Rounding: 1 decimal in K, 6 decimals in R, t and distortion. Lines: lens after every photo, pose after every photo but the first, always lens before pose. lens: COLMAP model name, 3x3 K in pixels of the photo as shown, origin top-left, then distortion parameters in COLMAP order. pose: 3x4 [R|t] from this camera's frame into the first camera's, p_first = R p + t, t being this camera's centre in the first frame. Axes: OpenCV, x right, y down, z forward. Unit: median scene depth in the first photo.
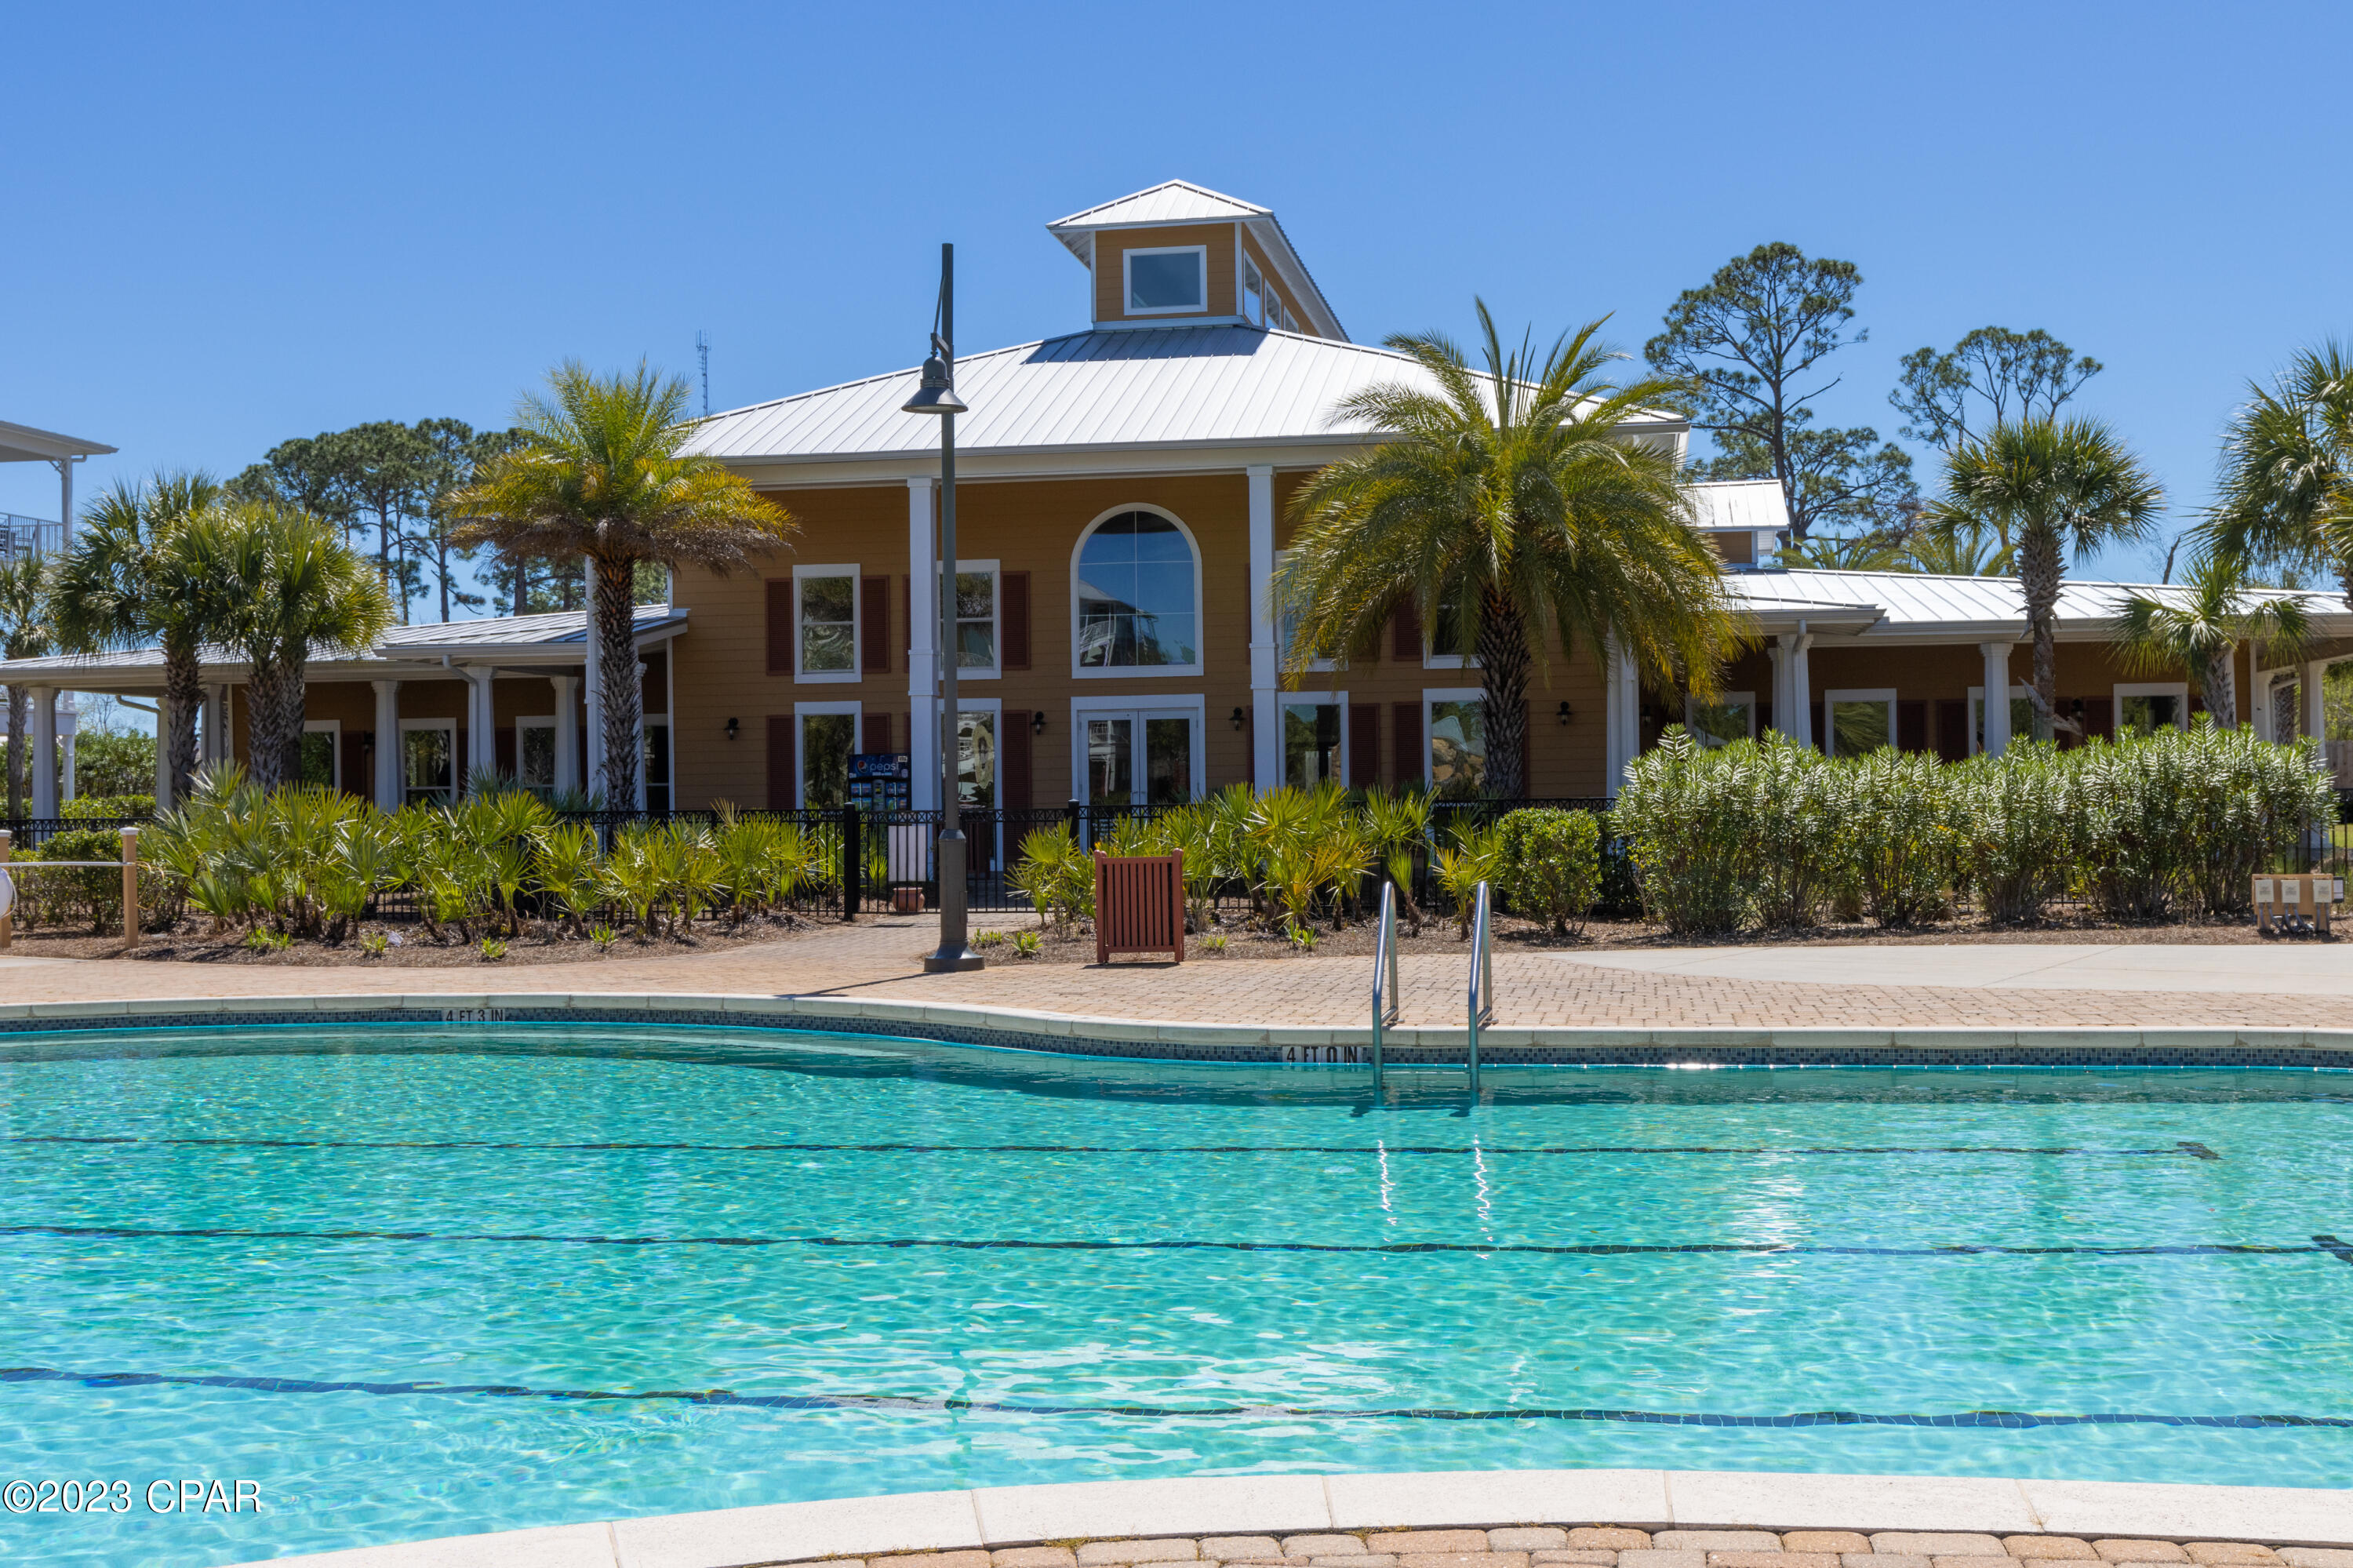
lens RADIAL K [[2547.1, 0, 1178.7], [0, 2547.1, 790.3], [0, 0, 1]] dist [0.007754, 0.000000]
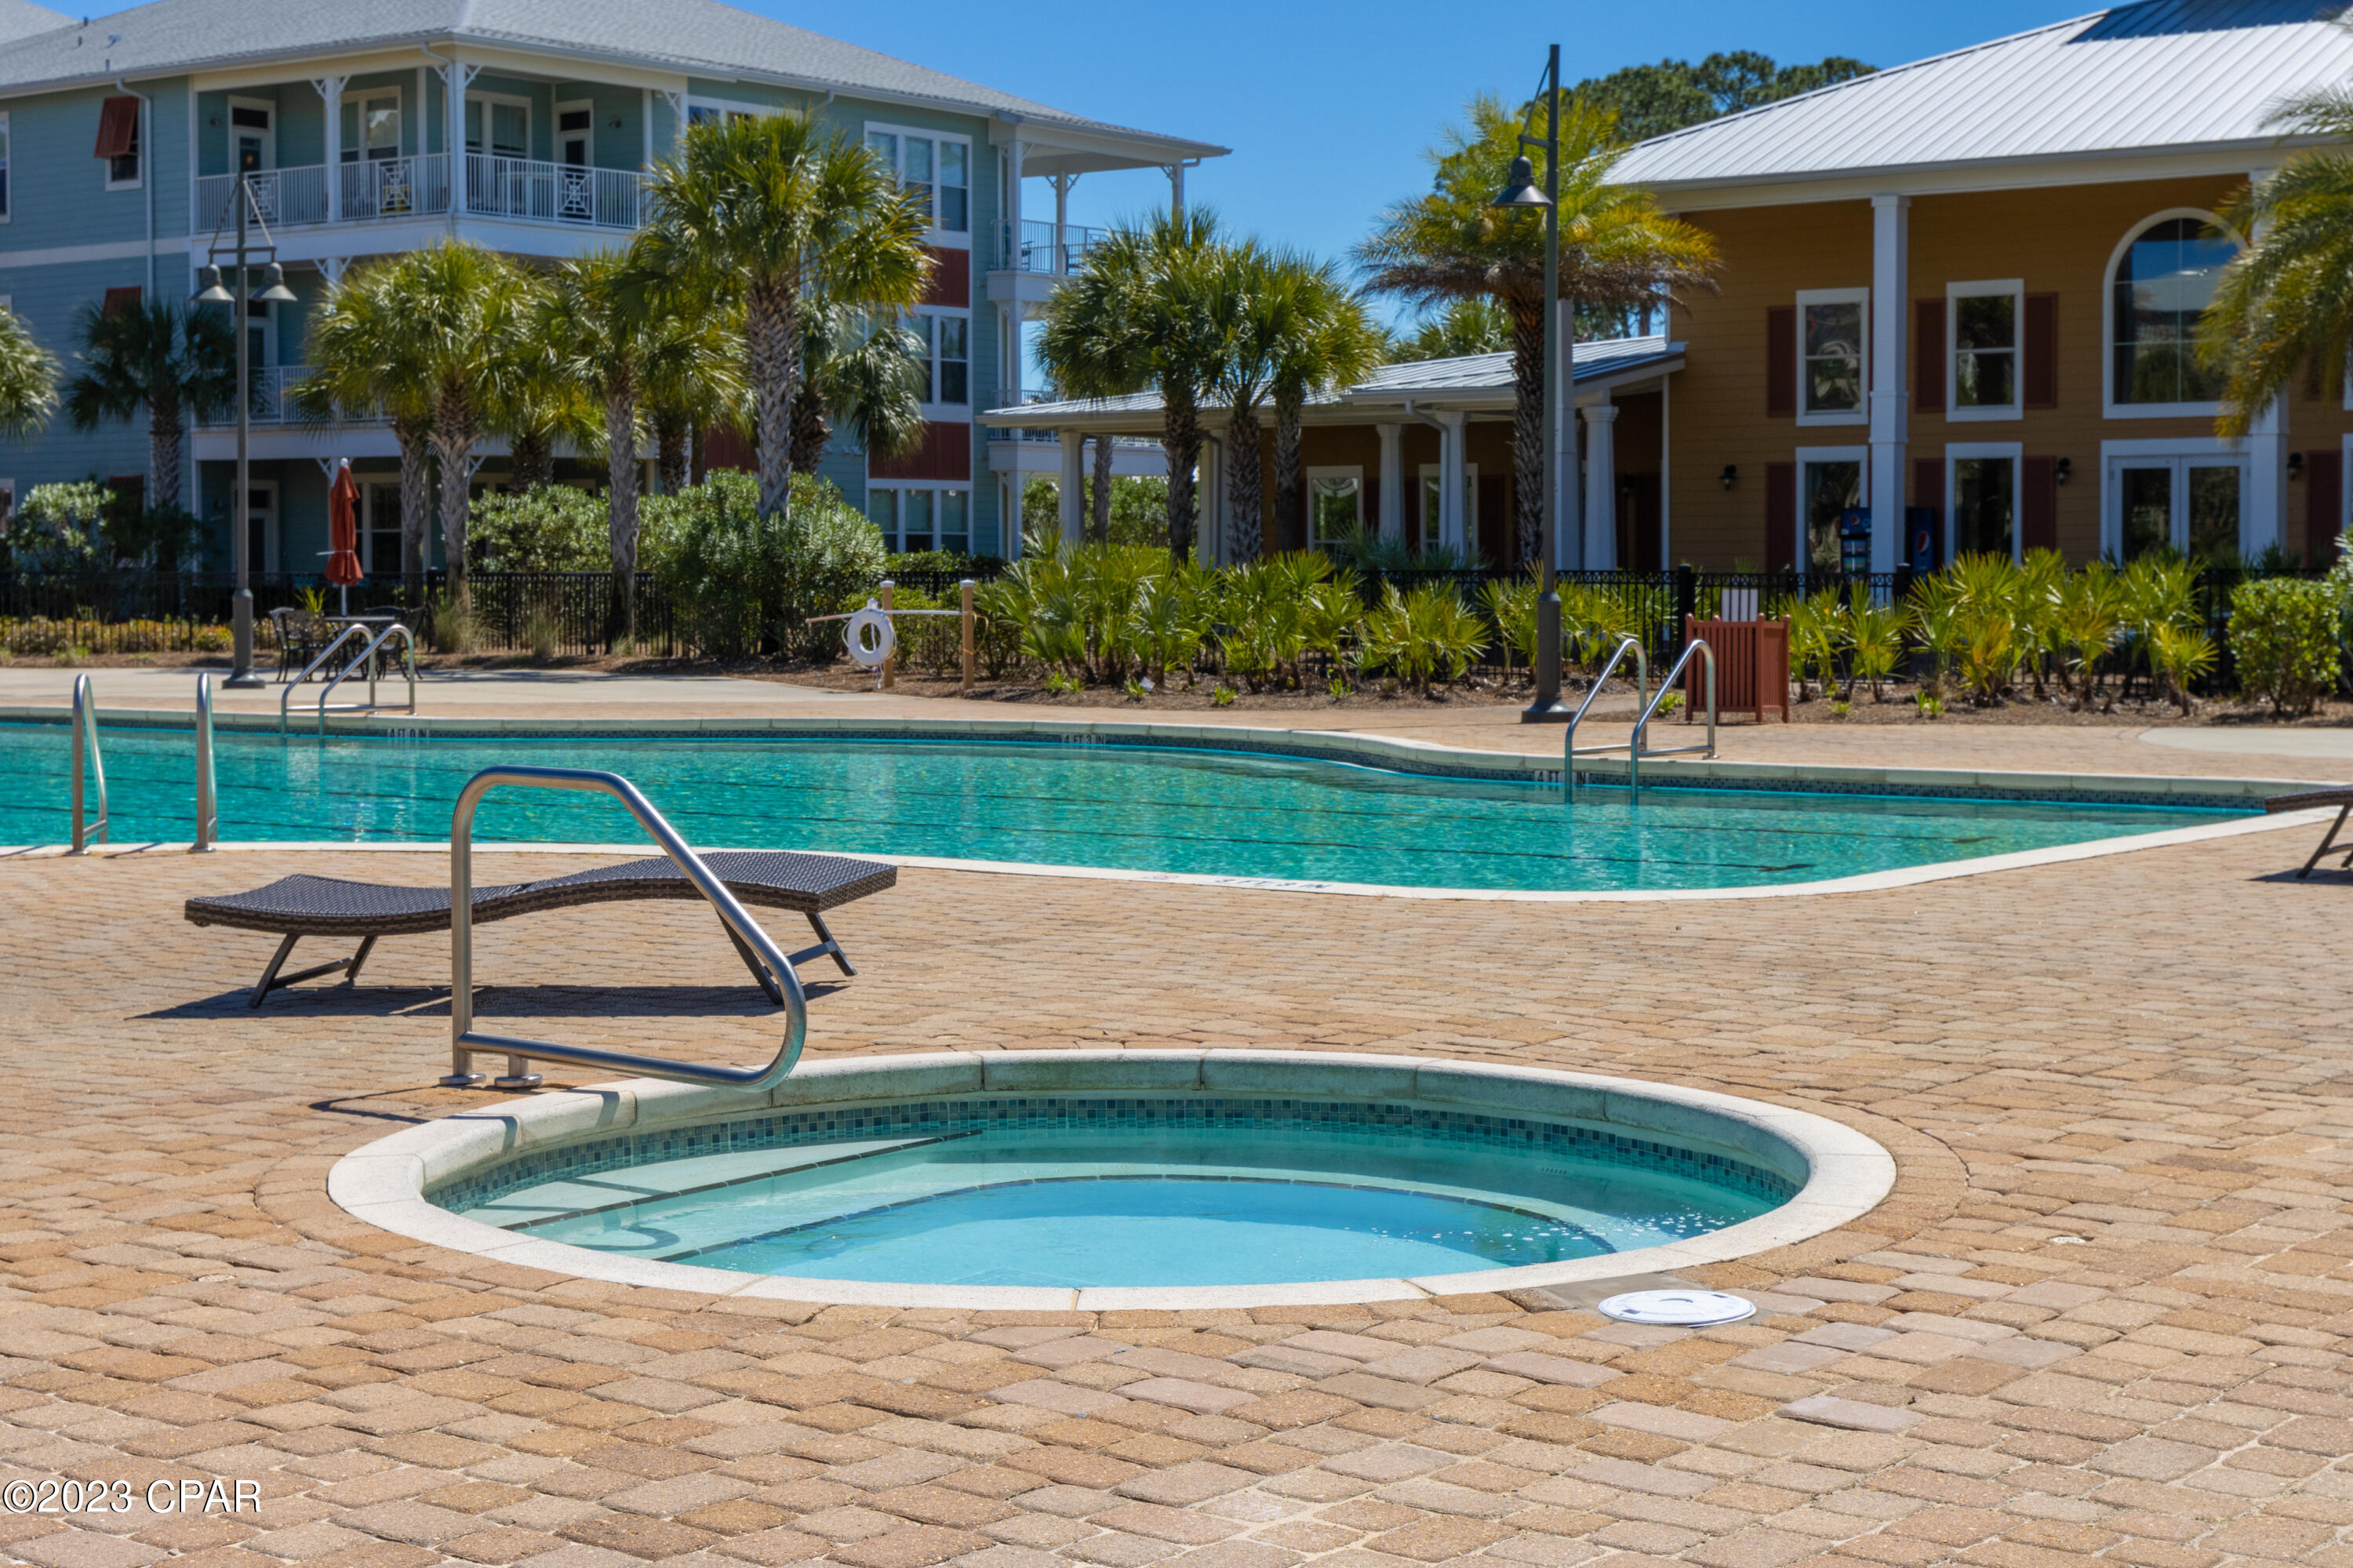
lens RADIAL K [[3742.8, 0, 1175.1], [0, 3742.8, 781.3], [0, 0, 1]] dist [-0.032600, 0.000000]
pose [[0.885232, 0.037868, -0.463606, 0.269010], [-0.006887, 0.997638, 0.068338, -0.006330], [0.465099, -0.057302, 0.883402, -0.253431]]
